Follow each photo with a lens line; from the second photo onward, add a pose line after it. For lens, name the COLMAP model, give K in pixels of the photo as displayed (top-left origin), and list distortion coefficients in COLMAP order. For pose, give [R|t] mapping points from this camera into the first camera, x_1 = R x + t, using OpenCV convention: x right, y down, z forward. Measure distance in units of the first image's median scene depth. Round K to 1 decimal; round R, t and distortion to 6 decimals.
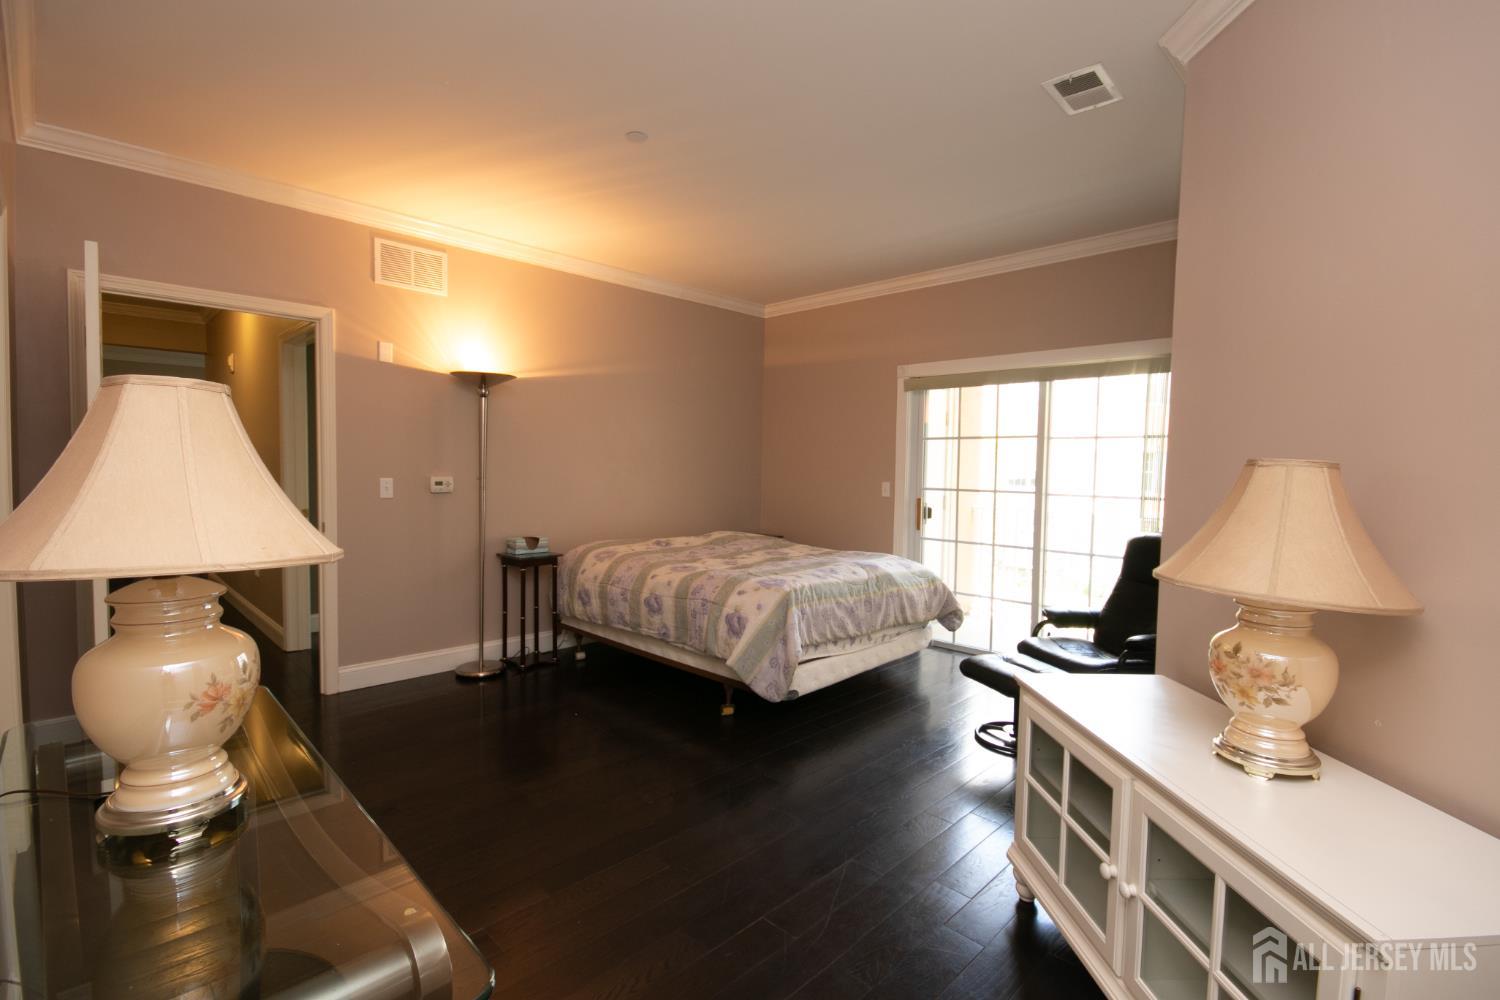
lens RADIAL K [[687.9, 0, 754.0], [0, 687.9, 501.3], [0, 0, 1]] dist [0.006813, -0.008838]
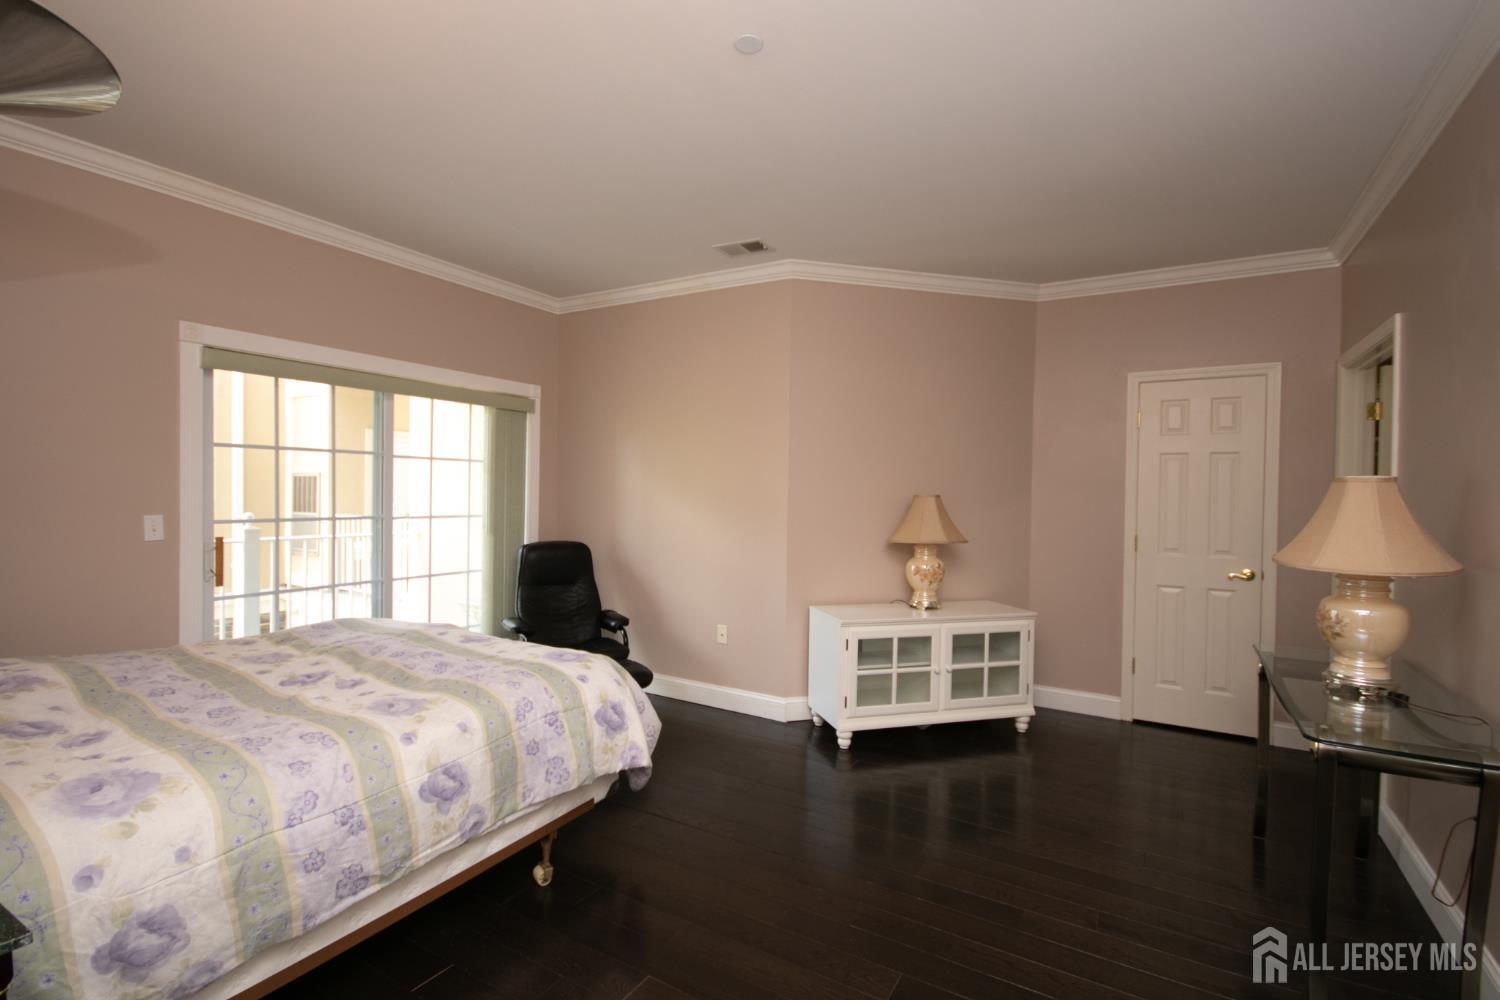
lens RADIAL K [[687.9, 0, 754.3], [0, 687.9, 501.2], [0, 0, 1]] dist [0.006813, -0.008838]
pose [[-0.260591, -0.031013, 0.964951, -0.622546], [0.024424, 0.998952, 0.038702, -0.061866], [-0.965140, 0.033654, -0.259560, 0.841970]]
